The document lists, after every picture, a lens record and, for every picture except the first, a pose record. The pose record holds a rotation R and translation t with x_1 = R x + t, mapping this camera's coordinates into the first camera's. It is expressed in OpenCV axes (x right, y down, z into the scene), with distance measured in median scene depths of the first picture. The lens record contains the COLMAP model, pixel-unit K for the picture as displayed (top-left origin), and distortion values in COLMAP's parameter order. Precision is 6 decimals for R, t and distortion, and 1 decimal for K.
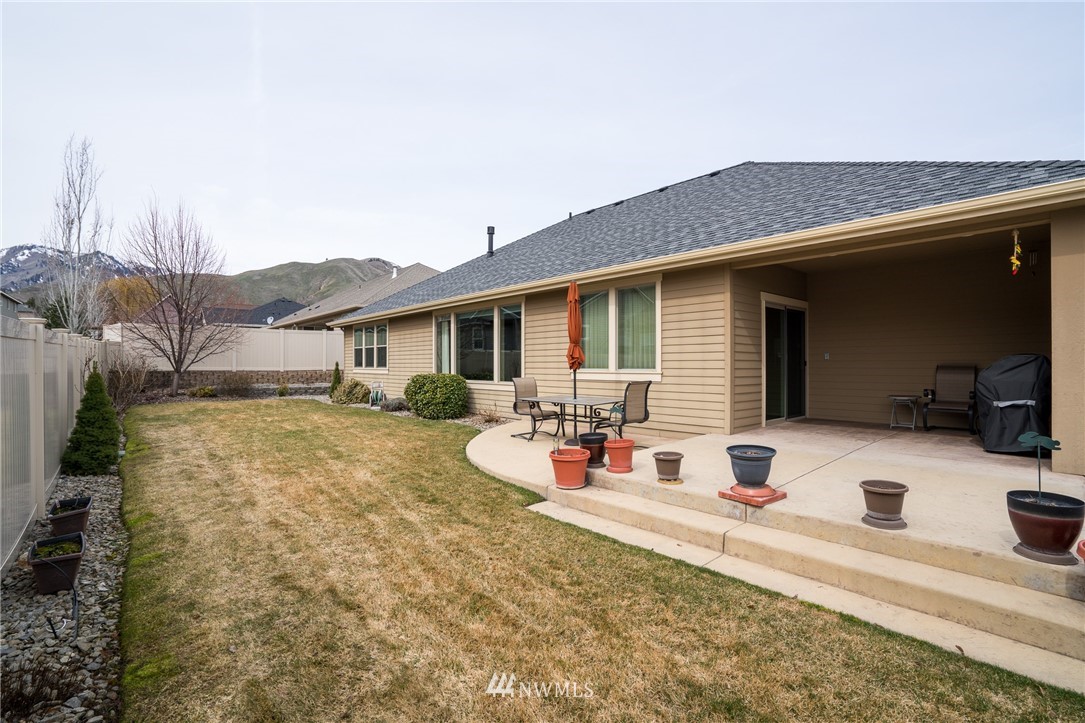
lens RADIAL K [[491.3, 0, 542.5], [0, 491.3, 361.5], [0, 0, 1]] dist [-0.050559, 0.015985]
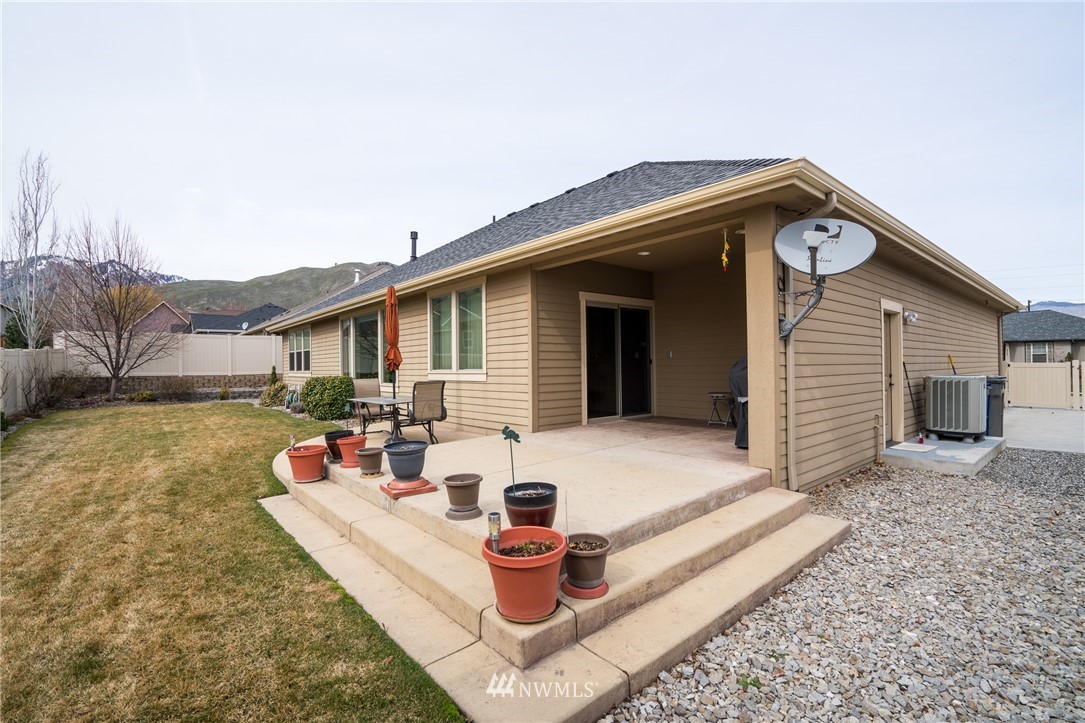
lens RADIAL K [[491.3, 0, 542.5], [0, 491.3, 361.5], [0, 0, 1]] dist [-0.050559, 0.015985]
pose [[0.999740, -0.013202, -0.018599, 0.218125], [0.013154, 0.999910, -0.002693, 0.002317], [0.018632, 0.002448, 0.999823, -0.015640]]
